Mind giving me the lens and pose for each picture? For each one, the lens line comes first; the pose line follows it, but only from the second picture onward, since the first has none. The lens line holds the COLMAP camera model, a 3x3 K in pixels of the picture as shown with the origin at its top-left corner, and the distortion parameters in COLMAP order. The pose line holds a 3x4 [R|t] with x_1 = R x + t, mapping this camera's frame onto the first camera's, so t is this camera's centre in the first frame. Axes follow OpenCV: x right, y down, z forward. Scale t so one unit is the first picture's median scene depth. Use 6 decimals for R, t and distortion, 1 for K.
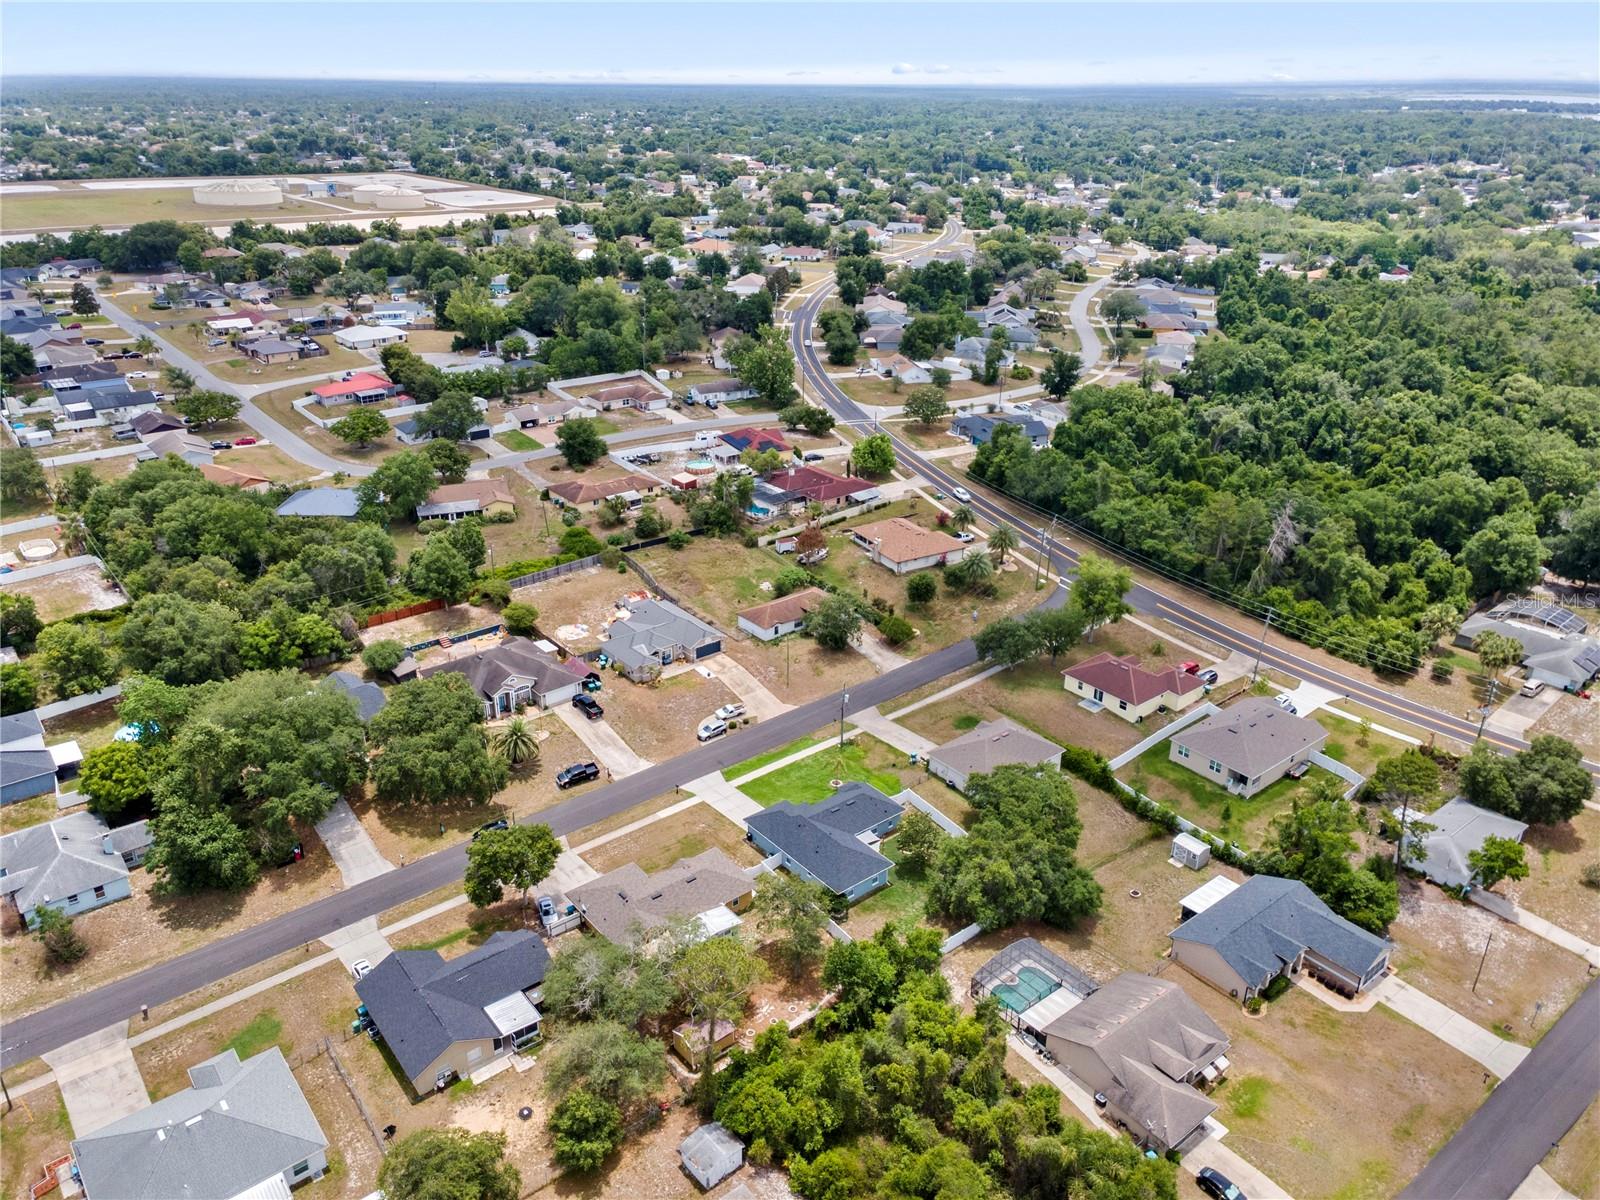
lens RADIAL K [[1165.2, 0, 795.0], [0, 1165.2, 596.3], [0, 0, 1]] dist [0.033529, 0.018808]
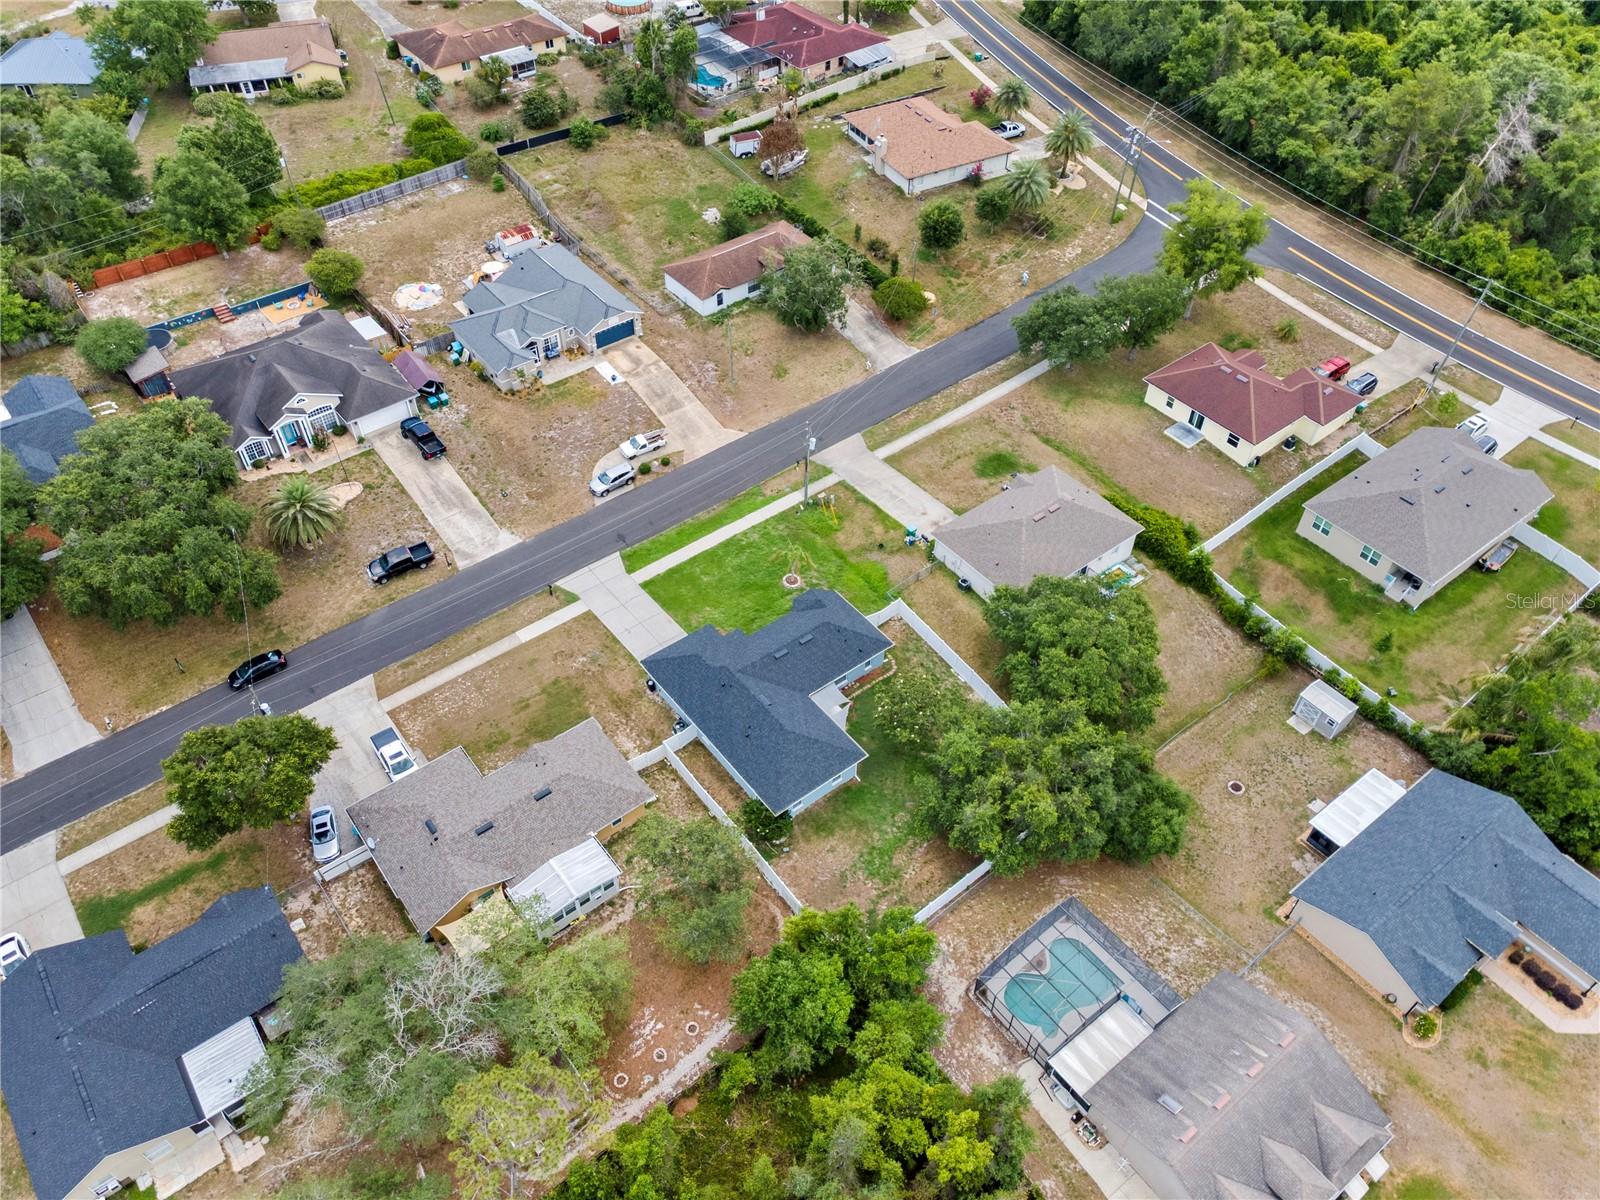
lens RADIAL K [[1165.2, 0, 795.0], [0, 1165.2, 596.3], [0, 0, 1]] dist [0.033529, 0.018808]
pose [[0.999870, 0.012447, -0.010251, 0.033728], [-0.007666, 0.926219, 0.376908, -0.061874], [0.014186, -0.376781, 0.926194, 0.293466]]
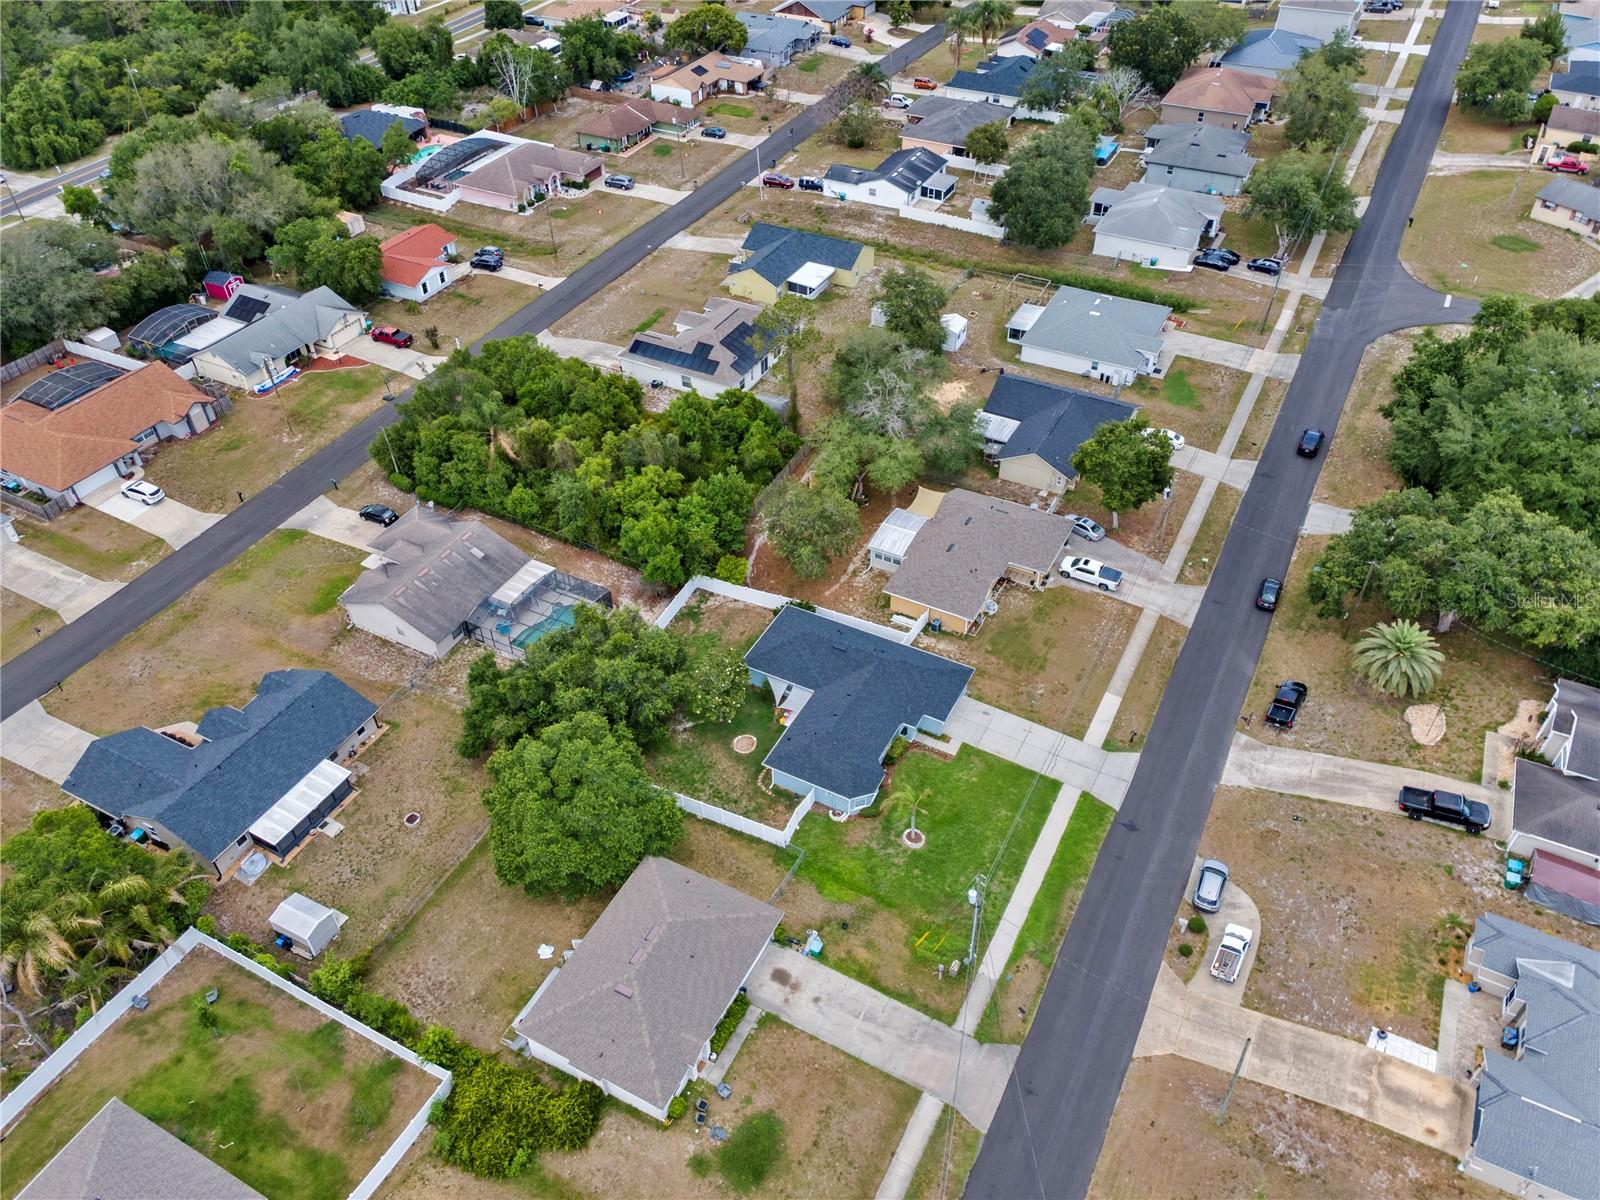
lens RADIAL K [[1165.2, 0, 795.0], [0, 1165.2, 596.3], [0, 0, 1]] dist [0.033529, 0.018808]
pose [[-0.916797, 0.267734, -0.296313, 0.173073], [-0.155229, 0.444725, 0.882113, -0.295753], [0.367949, 0.854715, -0.366163, 0.831754]]
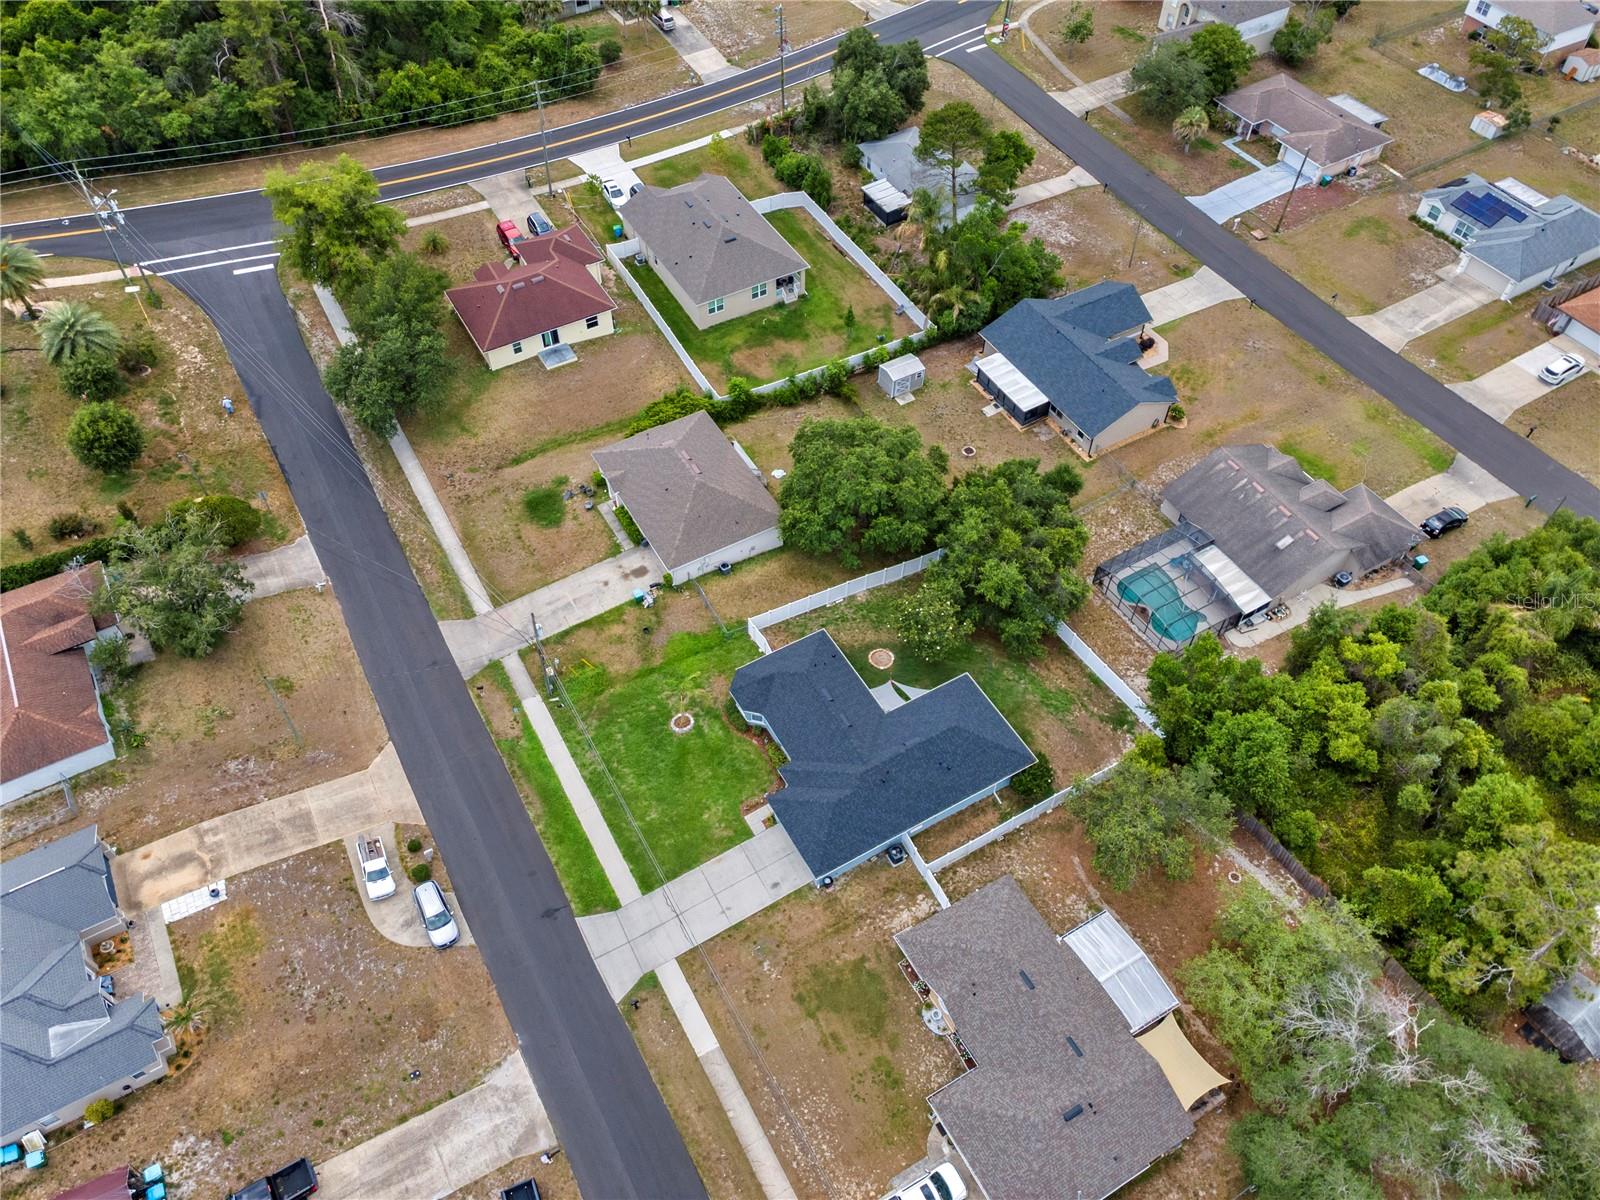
lens RADIAL K [[1165.2, 0, 795.0], [0, 1165.2, 596.3], [0, 0, 1]] dist [0.033529, 0.018808]
pose [[0.155165, -0.772251, 0.616078, -0.195077], [0.403509, 0.618781, 0.674011, -0.178589], [-0.901723, 0.144010, 0.407623, 0.546156]]
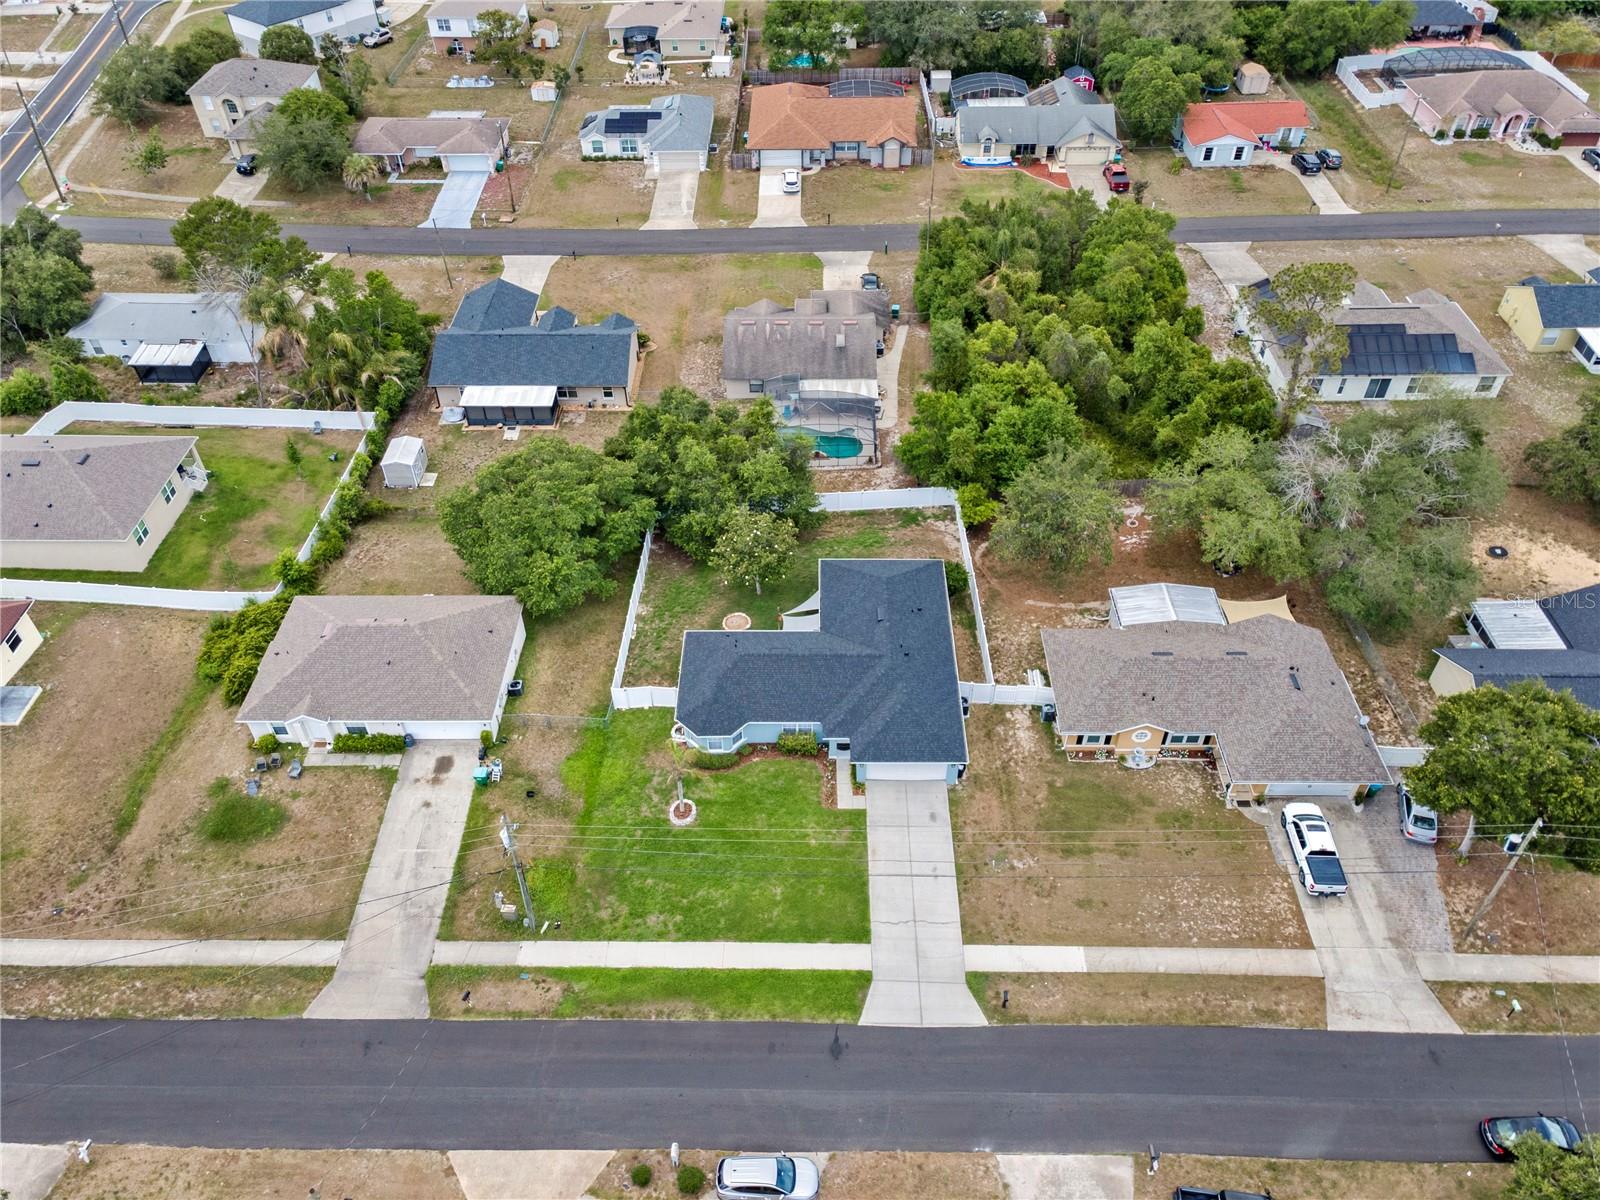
lens RADIAL K [[1165.2, 0, 795.0], [0, 1165.2, 596.3], [0, 0, 1]] dist [0.033529, 0.018808]
pose [[-0.772991, -0.427189, 0.469035, -0.130536], [0.265469, 0.453679, 0.850707, -0.185539], [-0.576204, 0.782103, -0.237285, 0.778138]]
